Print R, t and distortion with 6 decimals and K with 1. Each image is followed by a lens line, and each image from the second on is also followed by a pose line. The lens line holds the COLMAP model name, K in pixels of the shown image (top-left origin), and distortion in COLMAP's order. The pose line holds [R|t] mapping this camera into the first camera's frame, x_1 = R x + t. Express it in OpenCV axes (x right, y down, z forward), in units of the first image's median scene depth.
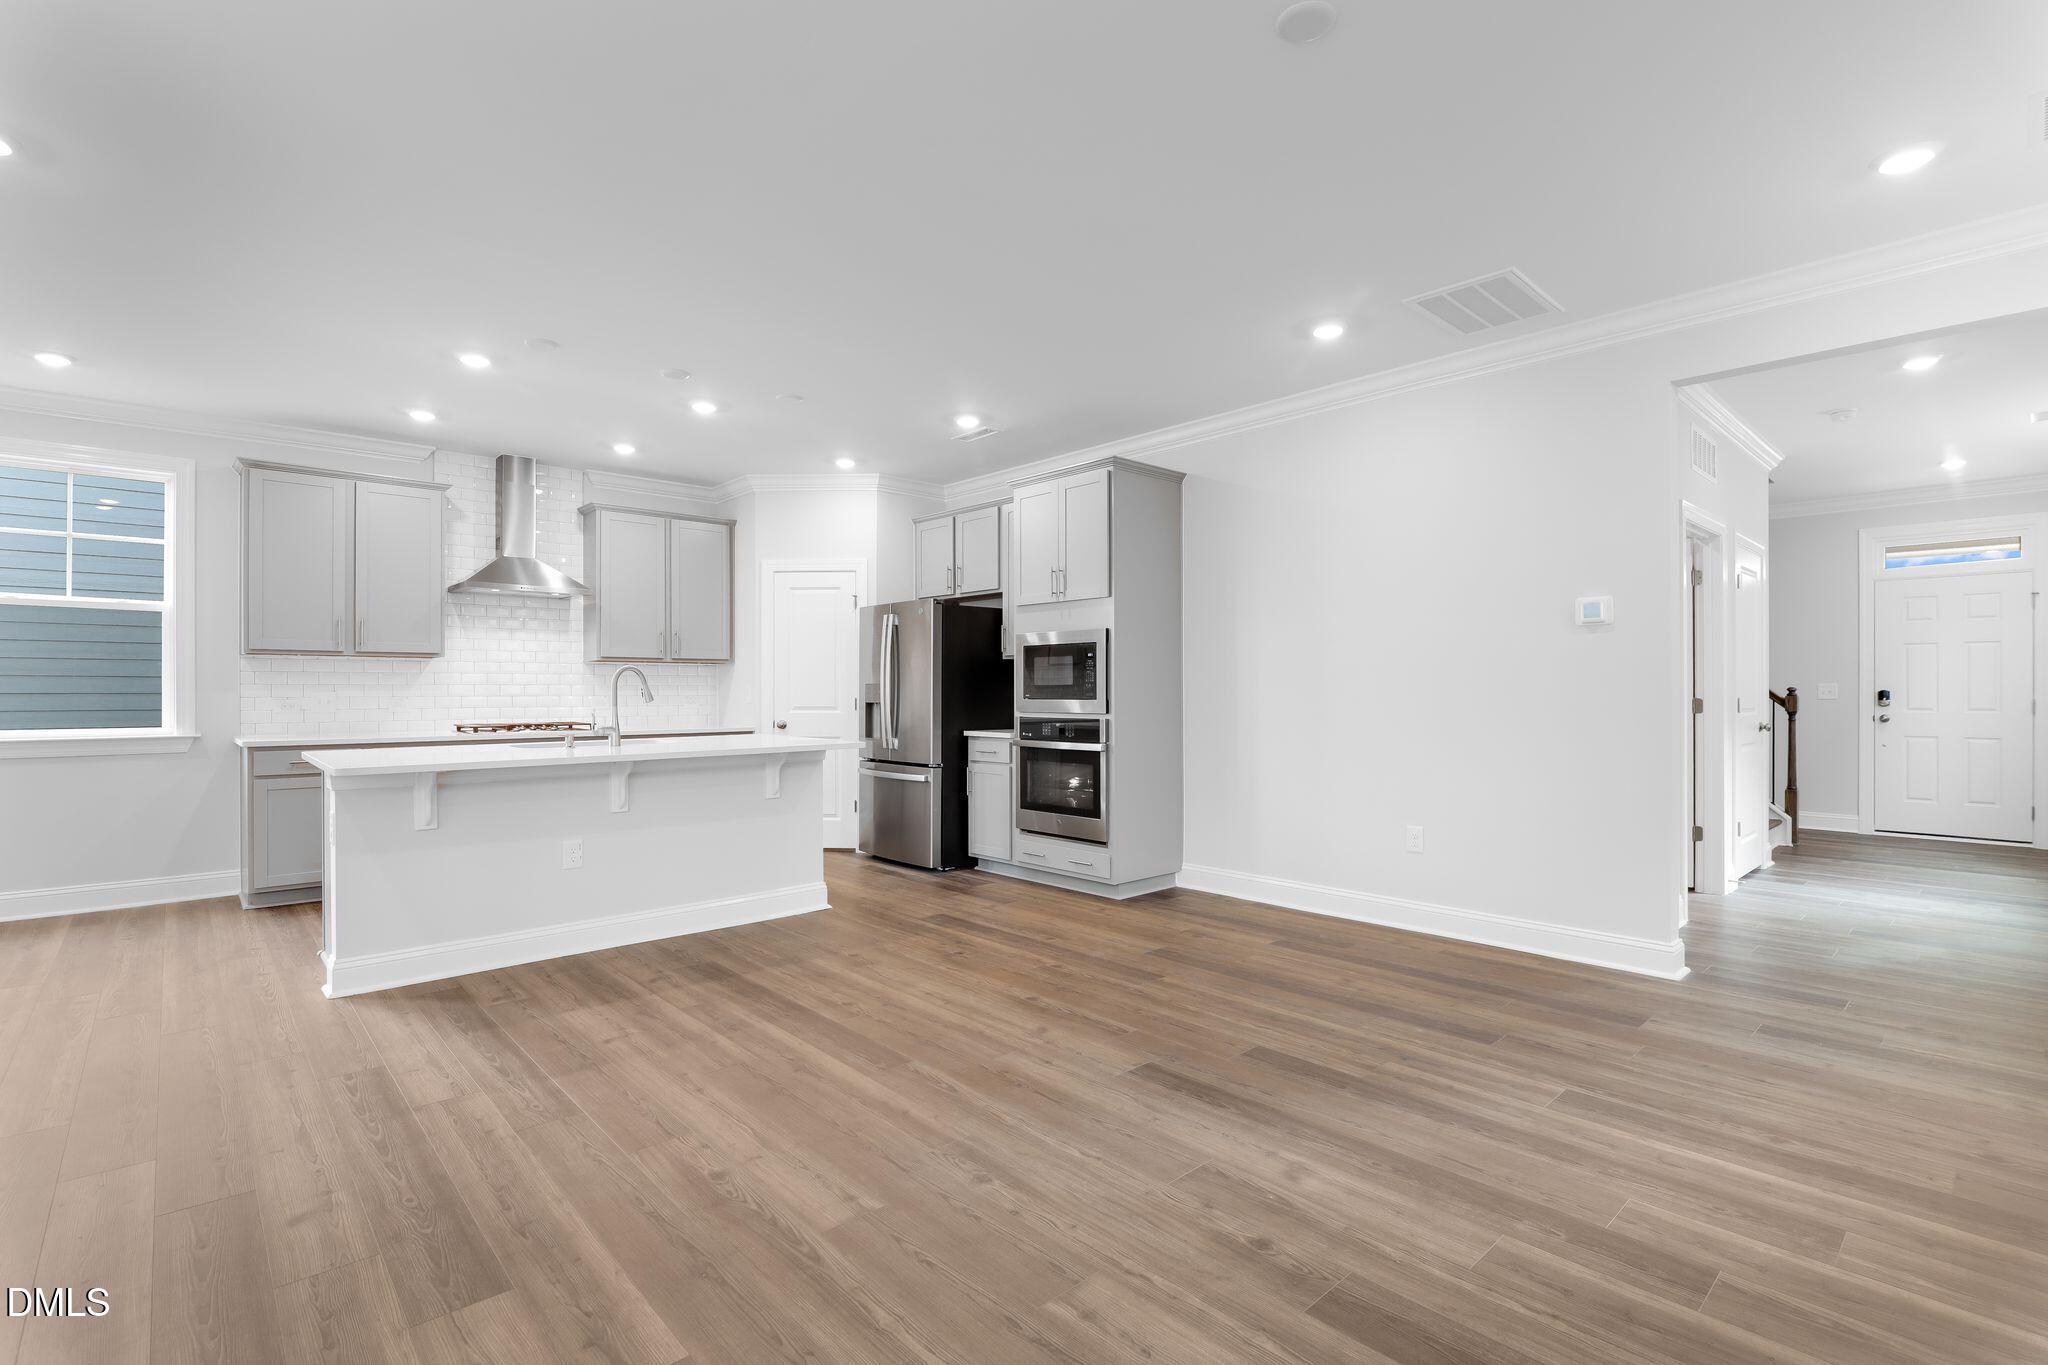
lens RADIAL K [[950.9, 0, 1030.2], [0, 950.9, 687.8], [0, 0, 1]] dist [-0.020806, 0.000879]
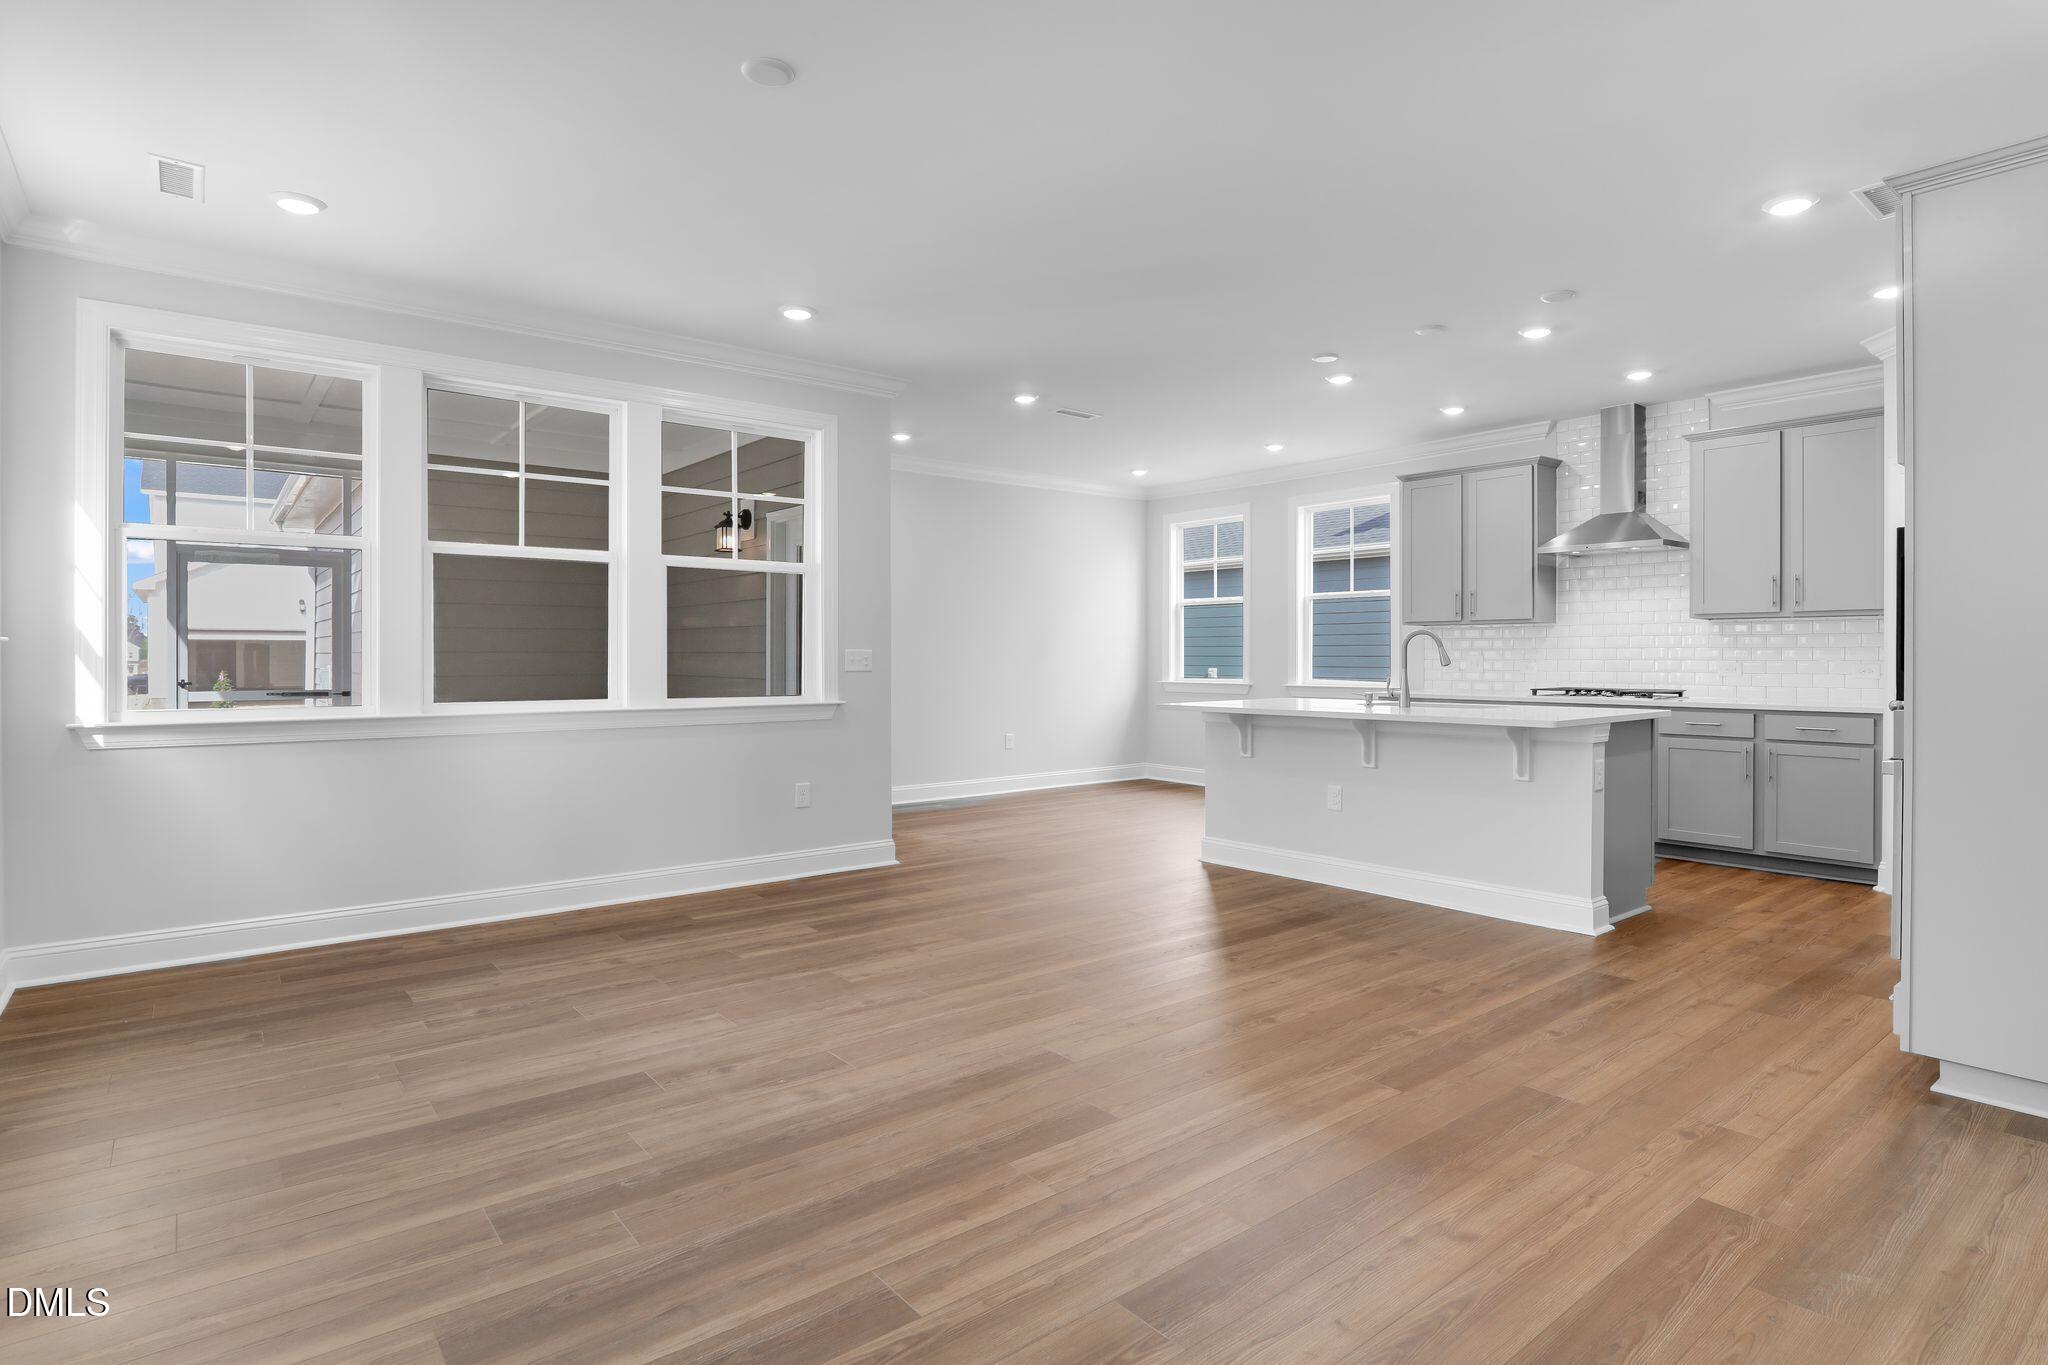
lens RADIAL K [[1045.8, 0, 1037.5], [0, 1045.8, 661.0], [0, 0, 1]] dist [-0.014527, -0.000388]
pose [[-0.060591, 0.006561, -0.998141, 0.735756], [0.003547, 0.999973, 0.006358, 0.001662], [0.998156, -0.003155, -0.060613, 0.669056]]
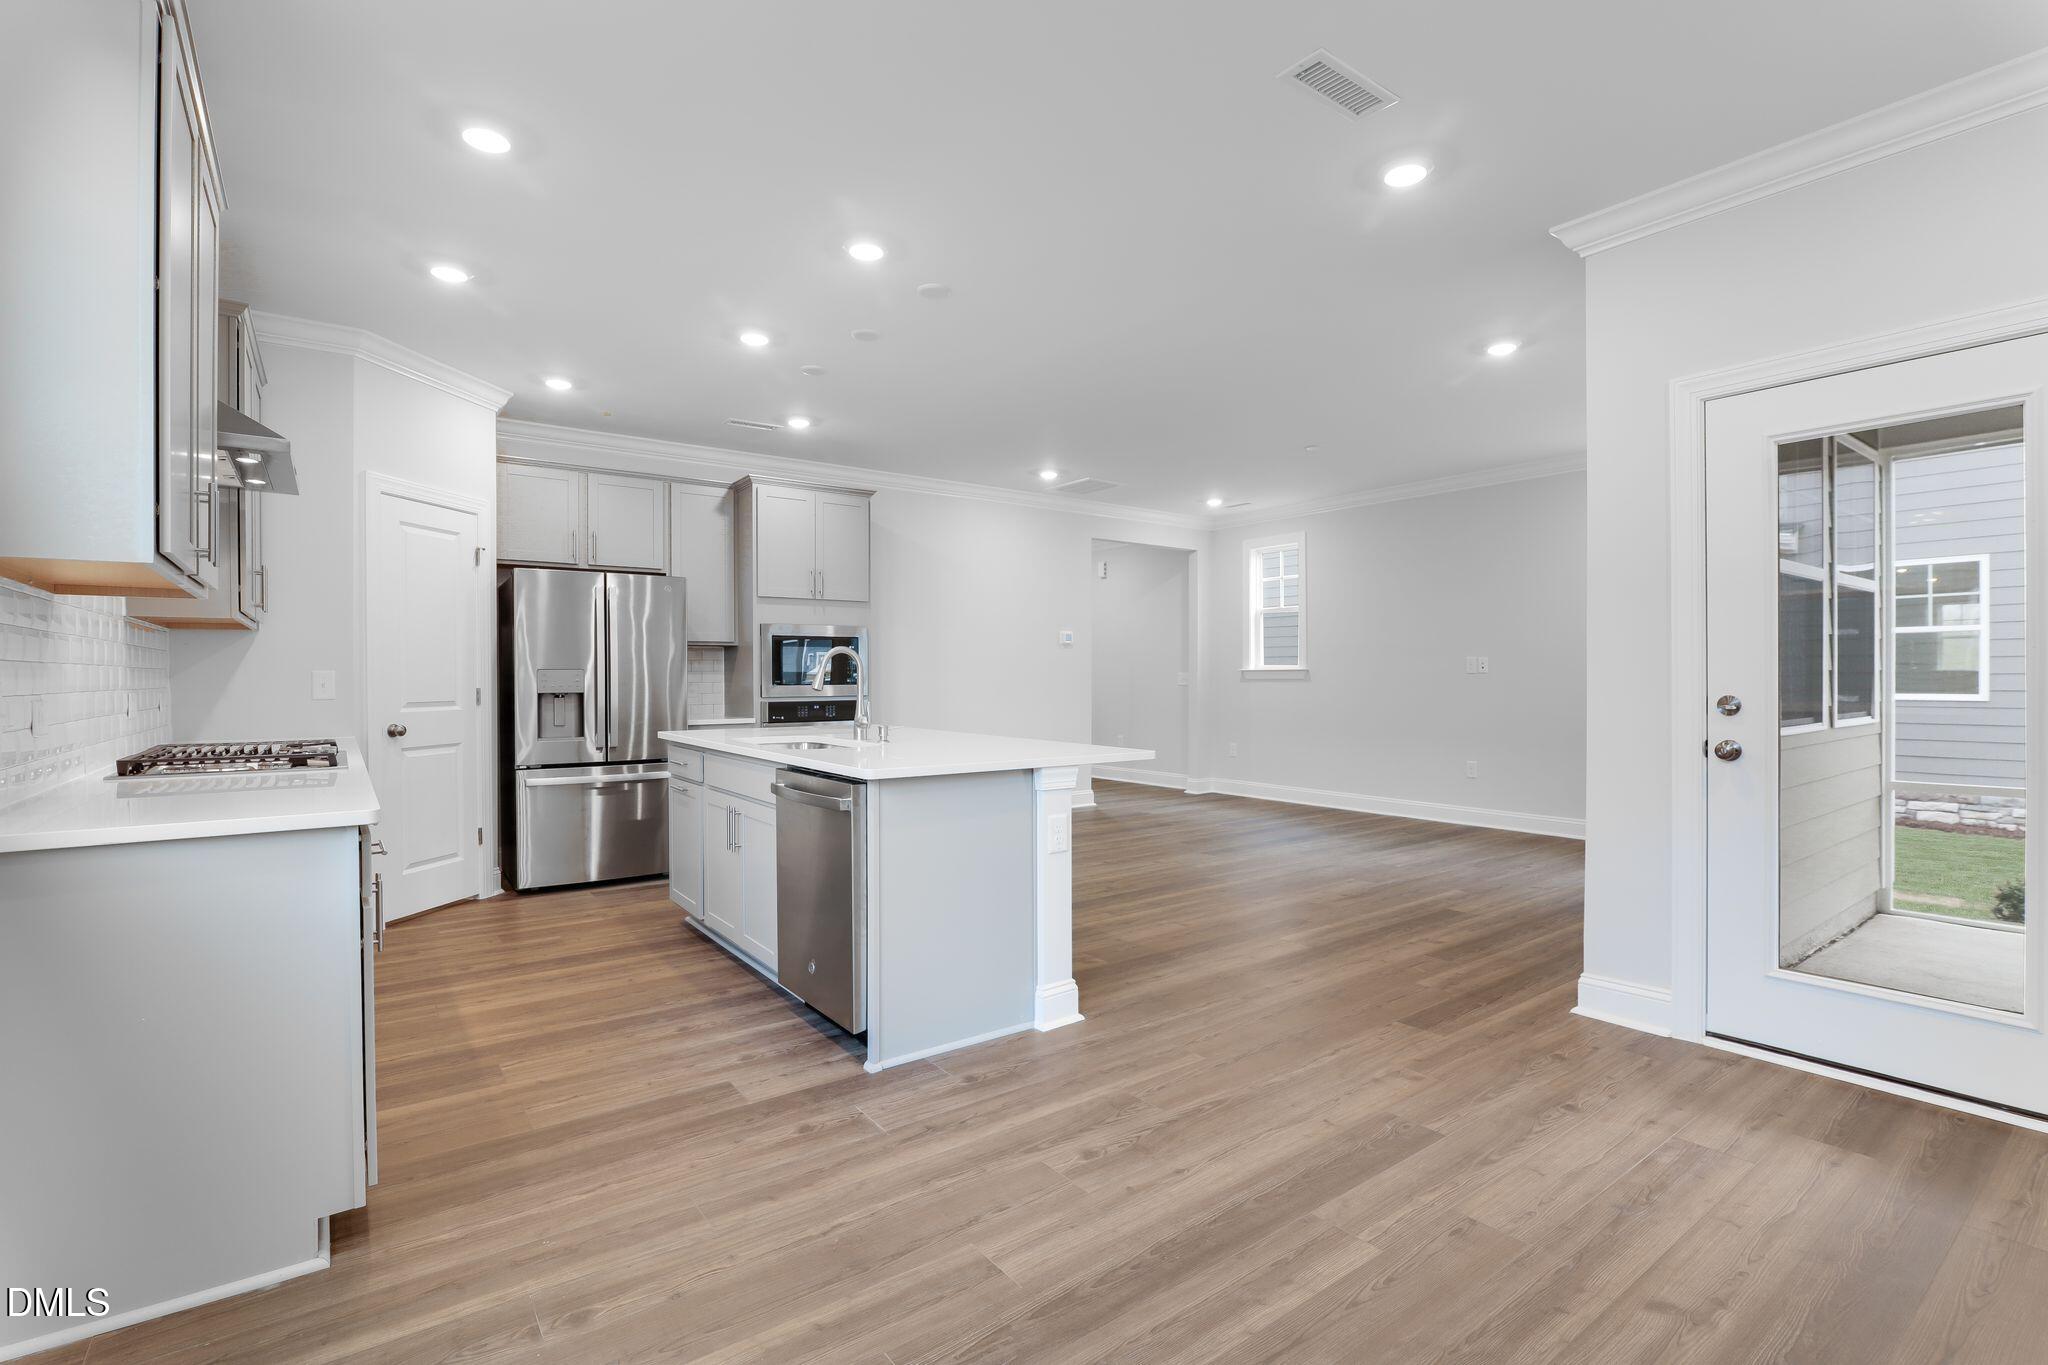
lens RADIAL K [[950.9, 0, 1045.8], [0, 950.9, 680.6], [0, 0, 1]] dist [-0.020806, 0.000879]
pose [[0.084031, -0.002291, 0.996460, -1.303210], [0.000282, 0.999997, 0.002275, 0.005119], [-0.996463, 0.000090, 0.084032, 0.757838]]
